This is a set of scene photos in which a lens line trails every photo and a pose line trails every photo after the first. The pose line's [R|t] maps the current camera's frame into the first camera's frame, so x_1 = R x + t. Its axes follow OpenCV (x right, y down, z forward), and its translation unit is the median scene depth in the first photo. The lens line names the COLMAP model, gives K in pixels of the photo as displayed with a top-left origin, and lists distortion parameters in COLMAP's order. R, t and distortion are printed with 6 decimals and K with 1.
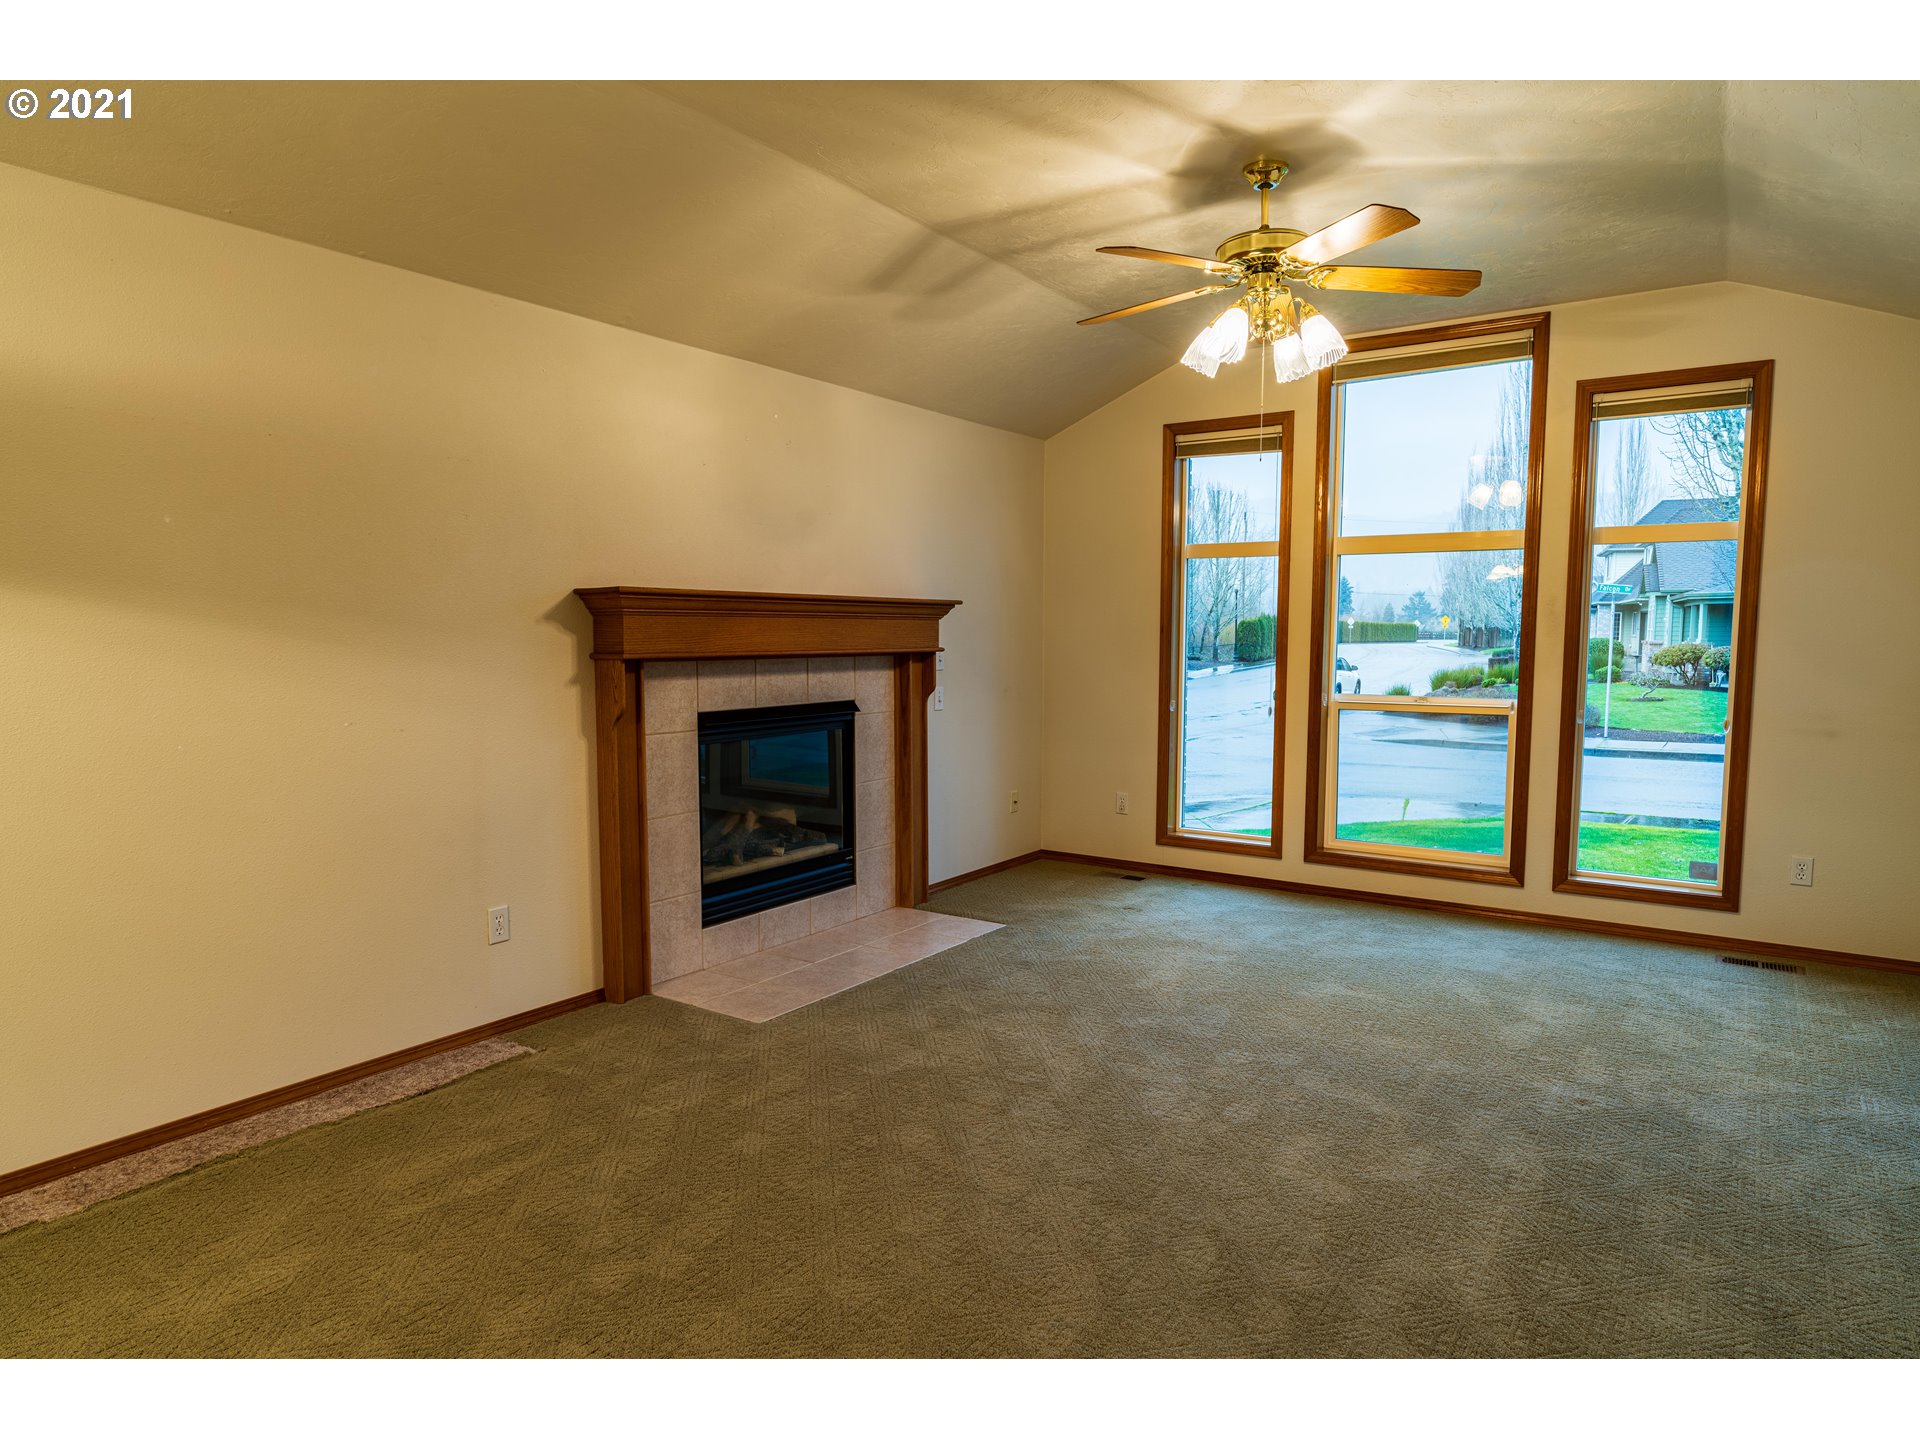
lens RADIAL K [[1150.3, 0, 960.0], [0, 1150.3, 720.0], [0, 0, 1]] dist [-0.001151, -0.000050]
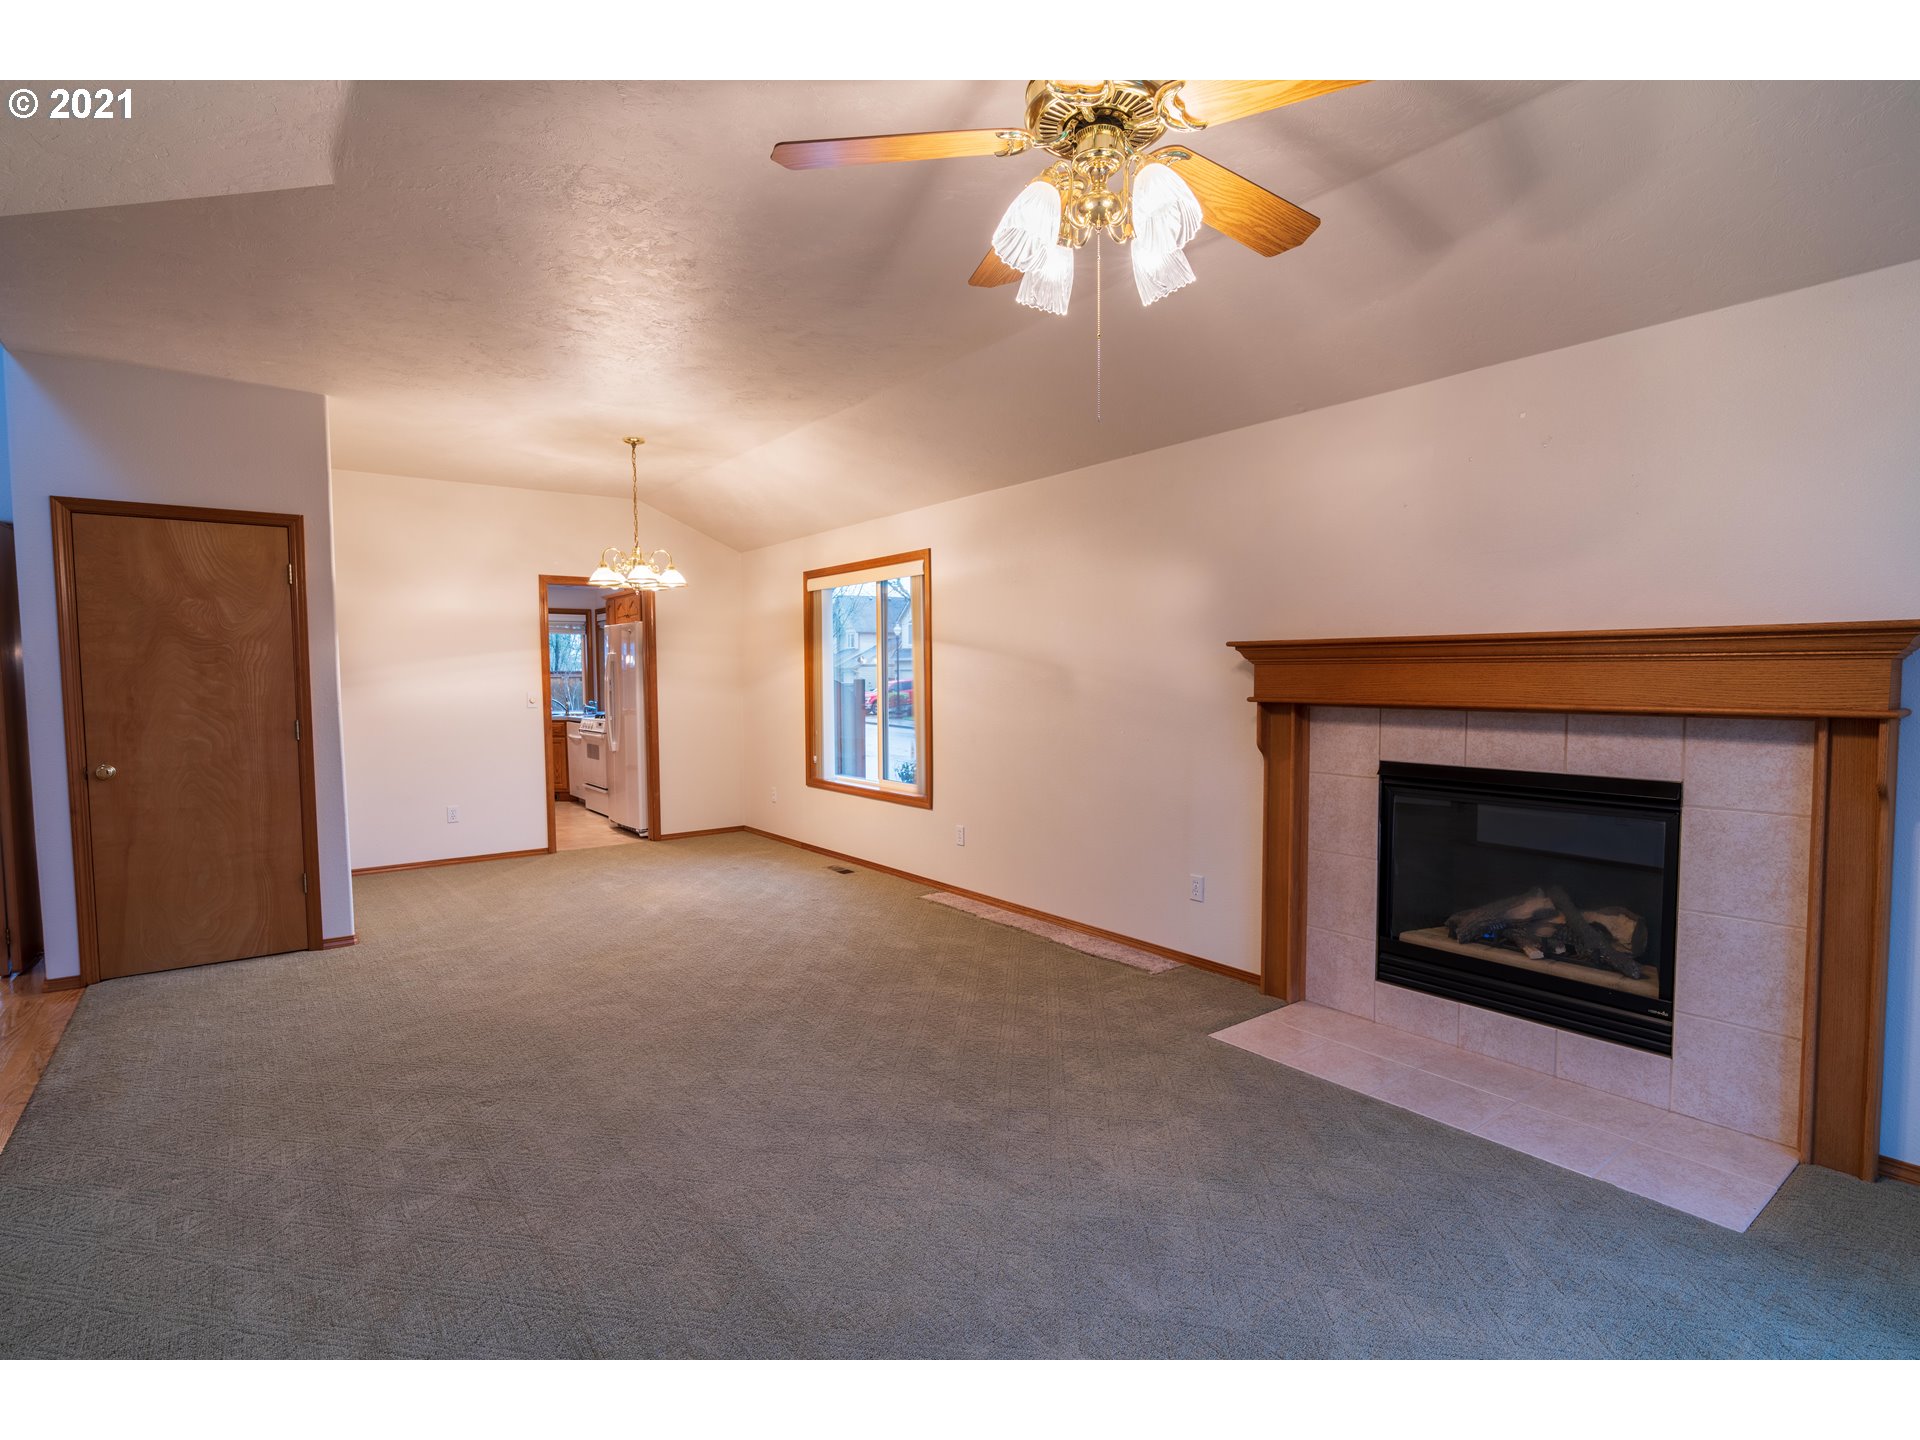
lens RADIAL K [[941.6, 0, 960.0], [0, 941.6, 720.0], [0, 0, 1]] dist [-0.000212, 0.000288]
pose [[-0.312907, 0.046304, -0.948654, 0.648248], [-0.072263, 0.994755, 0.072389, -0.073372], [0.947031, 0.091204, -0.307920, 0.901568]]
